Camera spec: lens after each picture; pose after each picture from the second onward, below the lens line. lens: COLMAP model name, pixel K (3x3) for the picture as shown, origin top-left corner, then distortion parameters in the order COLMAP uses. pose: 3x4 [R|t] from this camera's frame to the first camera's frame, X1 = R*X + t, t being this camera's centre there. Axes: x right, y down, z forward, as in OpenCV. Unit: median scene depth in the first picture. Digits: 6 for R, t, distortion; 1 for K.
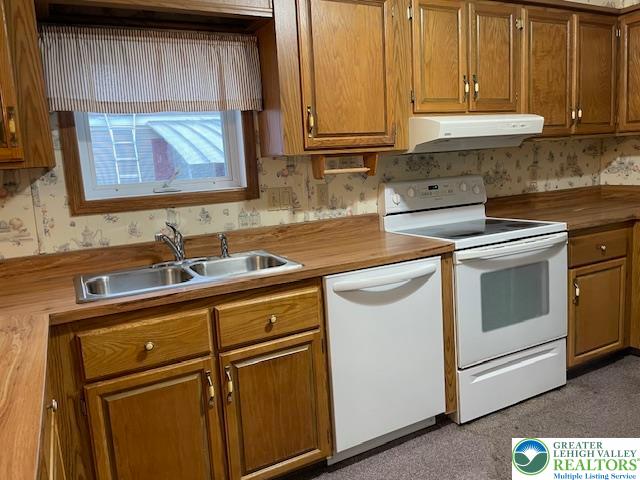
lens RADIAL K [[489.2, 0, 318.4], [0, 489.2, 235.6], [0, 0, 1]] dist [0.044864, -0.024655]
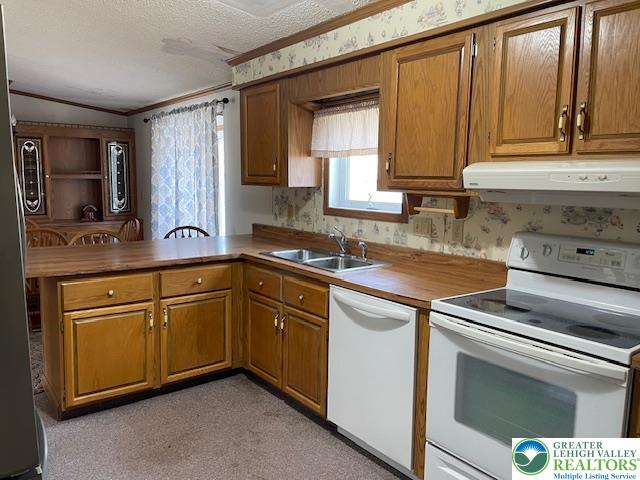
lens RADIAL K [[489.2, 0, 319.7], [0, 489.2, 238.2], [0, 0, 1]] dist [0.044864, -0.024655]
pose [[0.176640, 0.185386, -0.966660, 1.022603], [-0.170461, 0.973024, 0.155458, -0.192333], [0.969403, 0.137318, 0.203476, 0.545310]]
